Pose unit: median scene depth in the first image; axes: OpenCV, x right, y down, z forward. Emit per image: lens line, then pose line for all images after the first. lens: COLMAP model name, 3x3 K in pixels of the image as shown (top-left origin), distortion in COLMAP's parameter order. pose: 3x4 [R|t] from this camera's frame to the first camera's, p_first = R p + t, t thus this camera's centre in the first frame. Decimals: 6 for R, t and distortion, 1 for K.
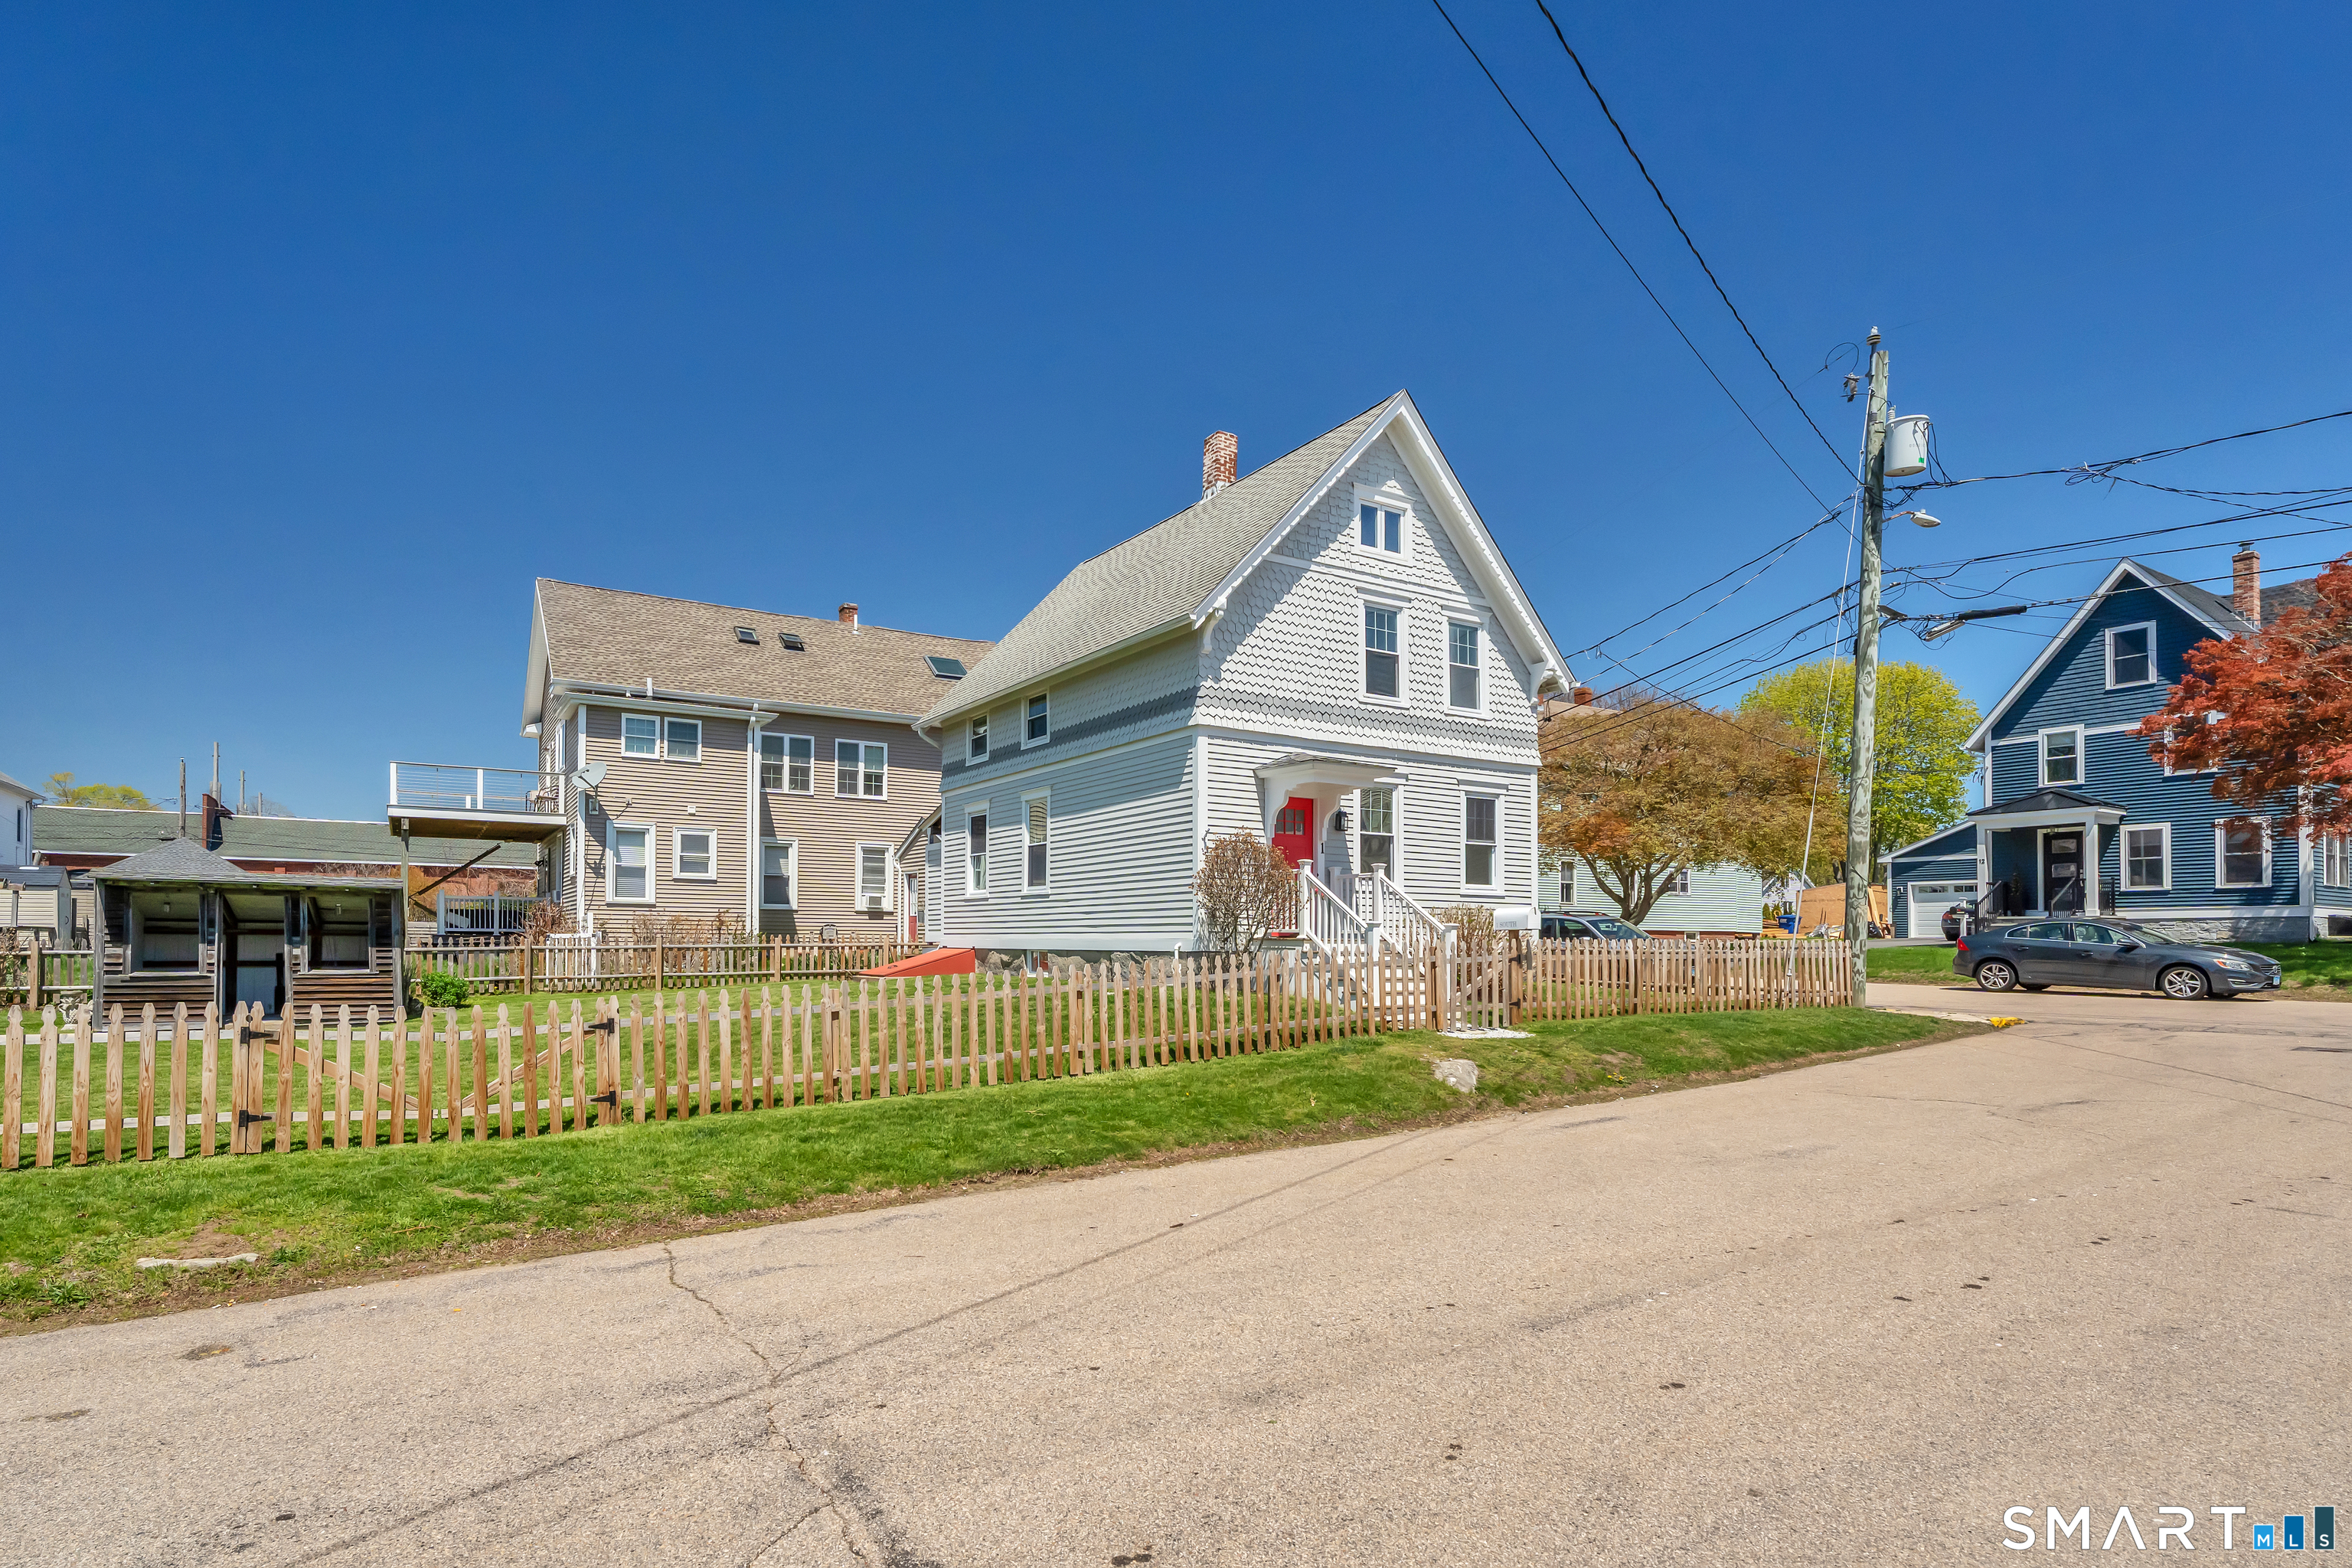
lens RADIAL K [[1169.6, 0, 1176.4], [0, 1169.6, 927.9], [0, 0, 1]] dist [0.000917, 0.000004]
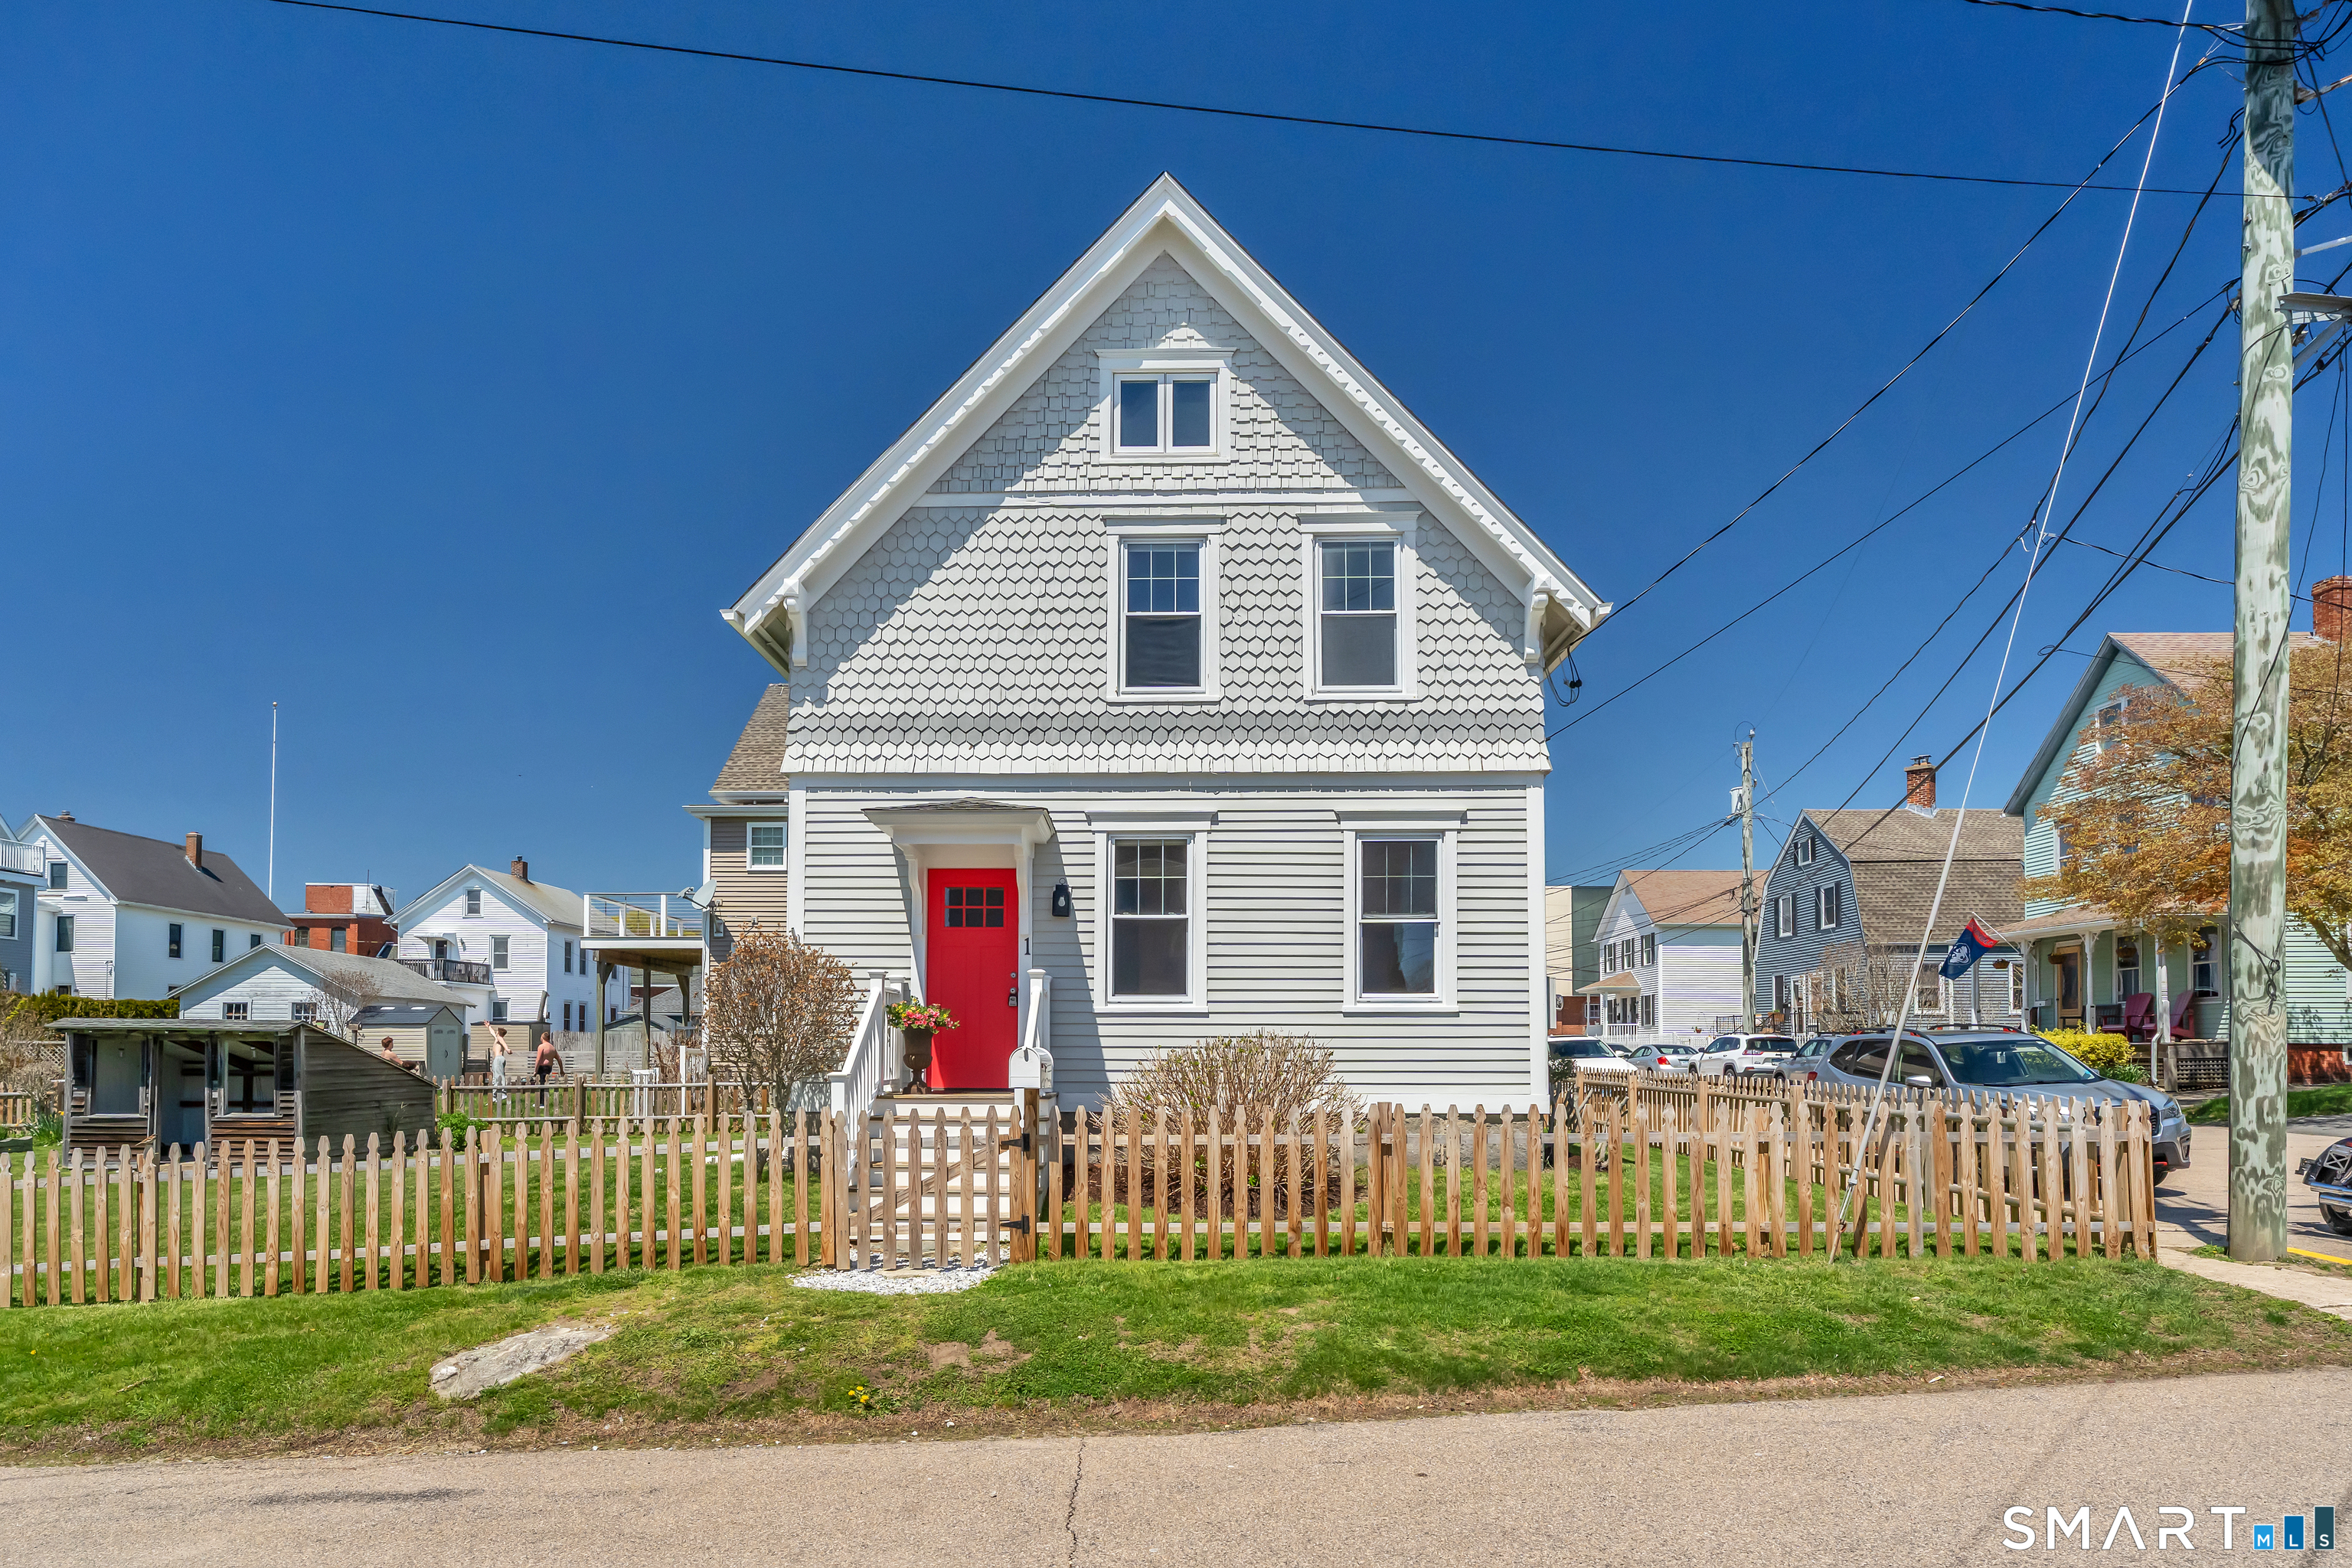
lens RADIAL K [[1416.5, 0, 1176.3], [0, 1416.5, 1025.7], [0, 0, 1]] dist [-0.000972, -0.000762]
pose [[0.841944, -0.015729, -0.539336, 0.550218], [0.009789, 0.999856, -0.013878, -0.013081], [0.539477, 0.006405, 0.841976, 0.373832]]
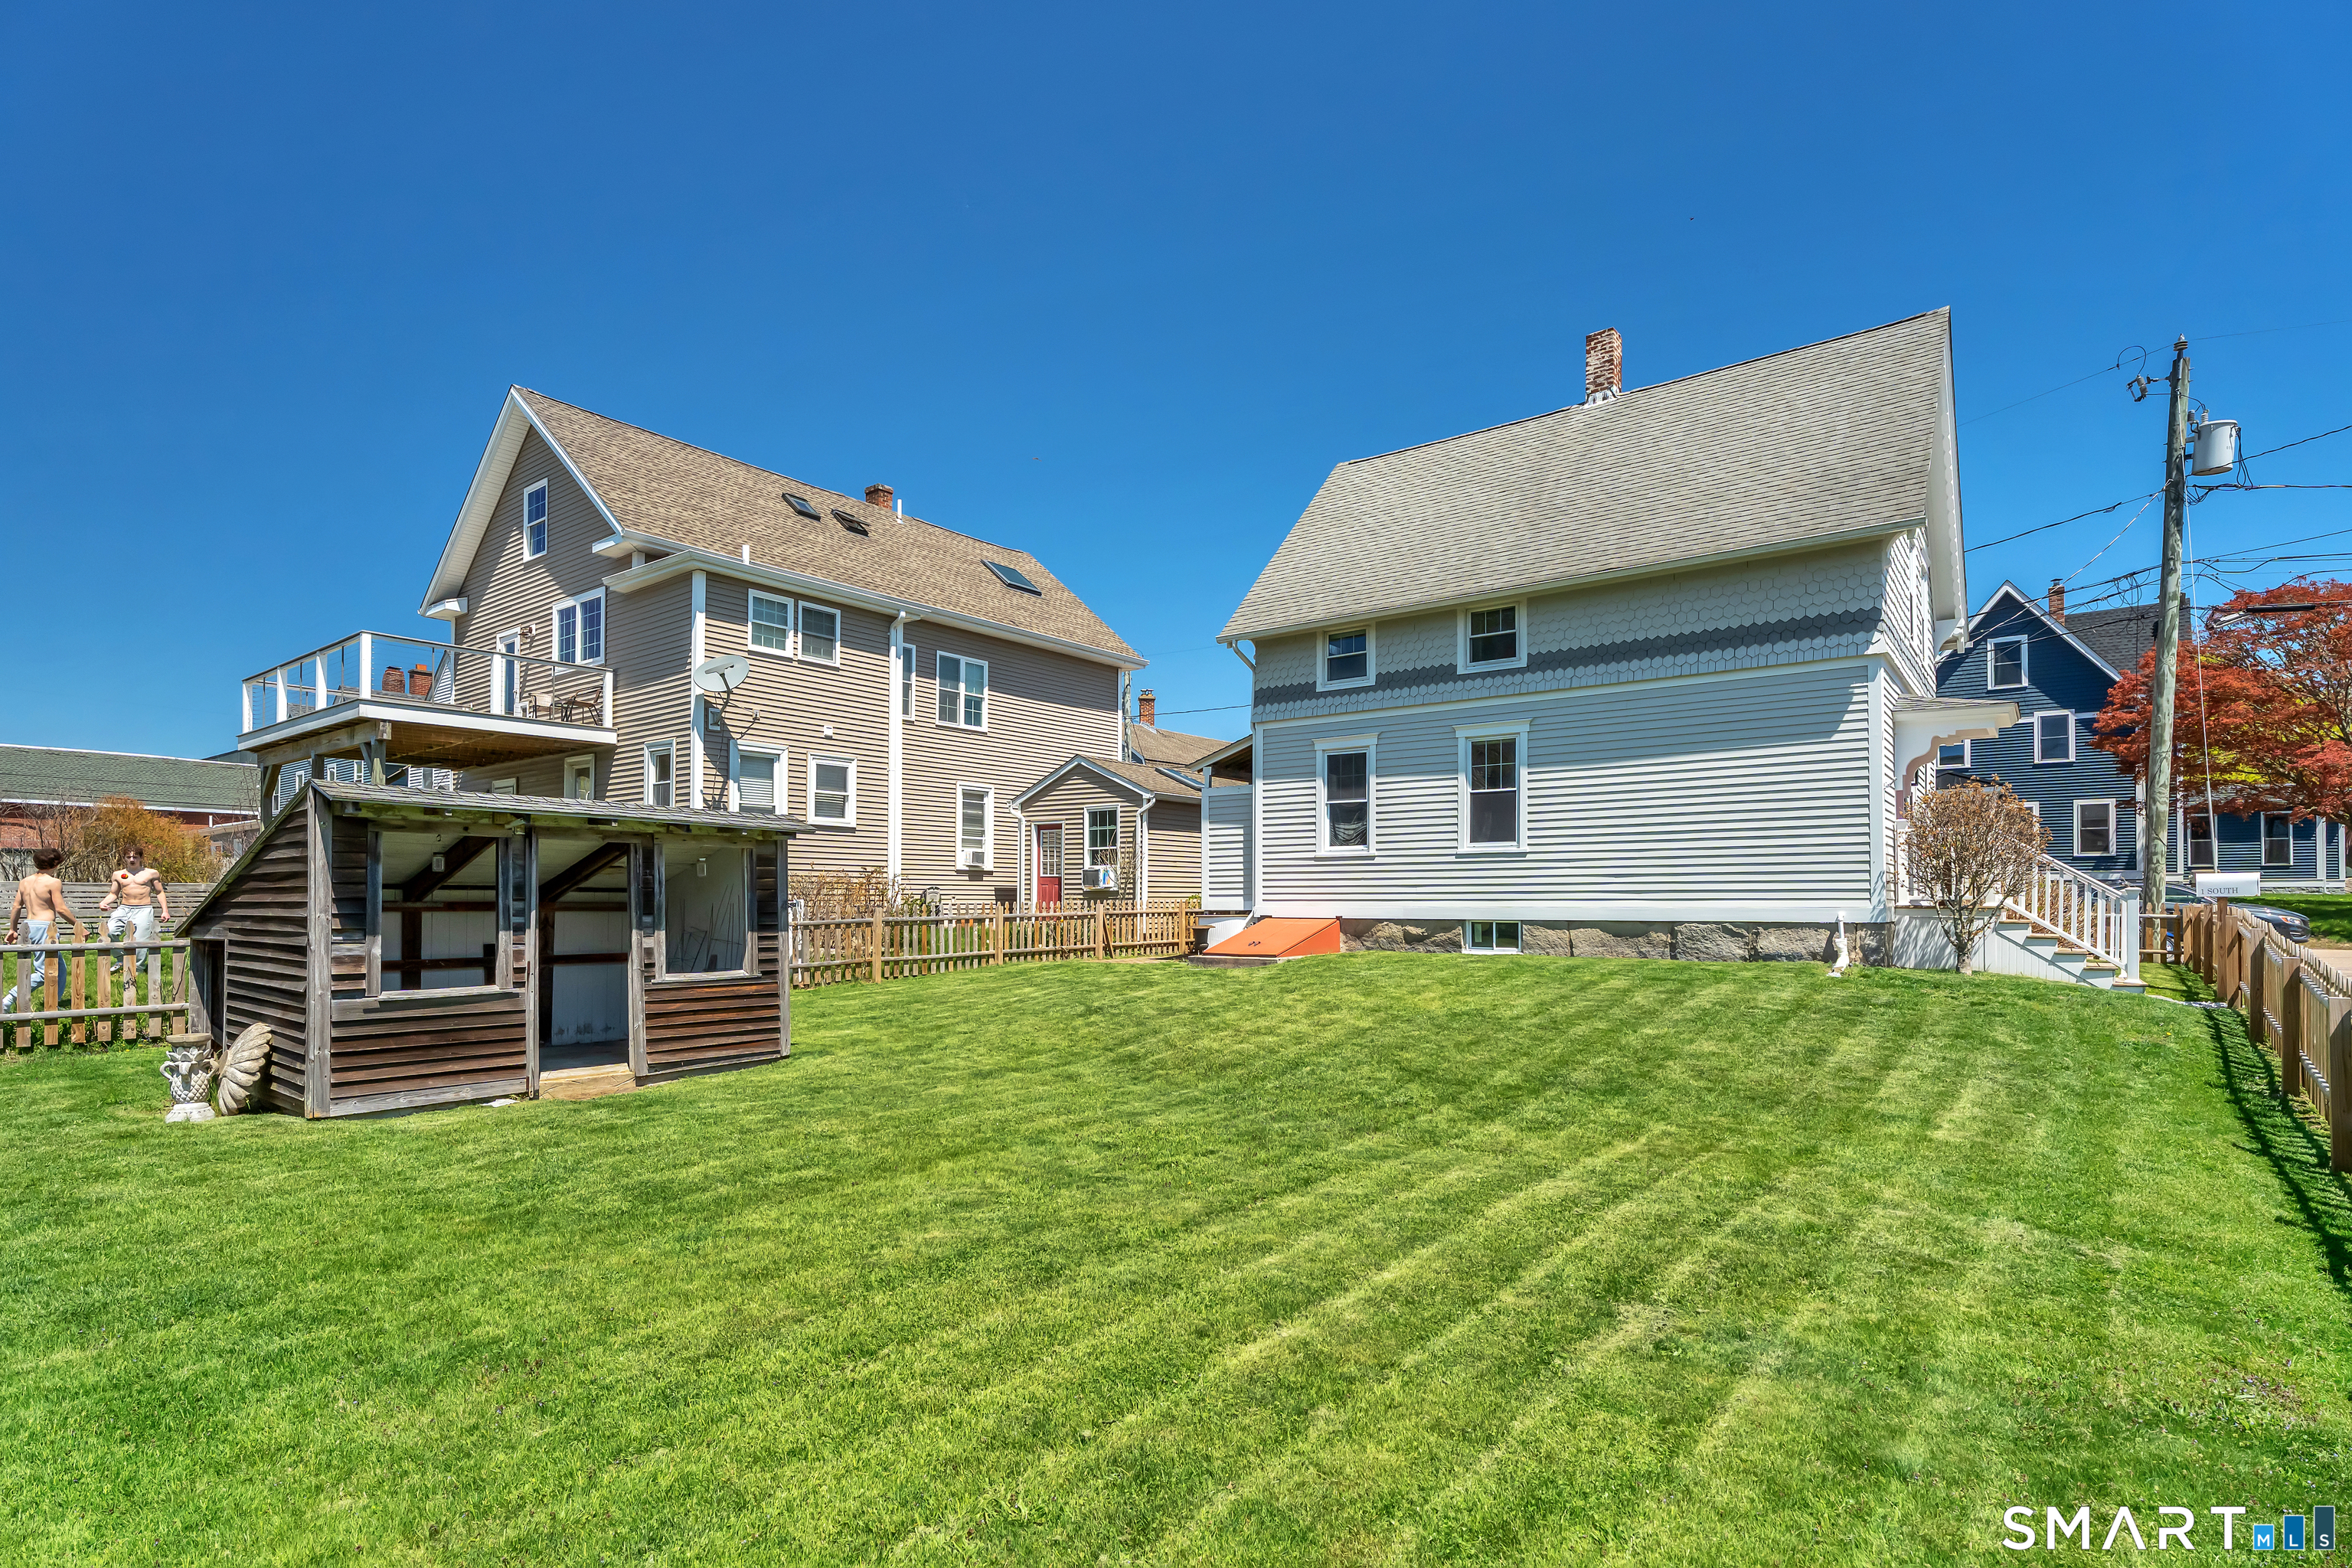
lens RADIAL K [[1138.8, 0, 1280.2], [0, 1138.8, 883.6], [0, 0, 1]] dist [0.000358, 0.000219]
pose [[0.932798, 0.000617, 0.360400, -0.599677], [0.000233, 0.999997, -0.002317, -0.005863], [-0.360401, 0.002245, 0.932795, 0.345690]]
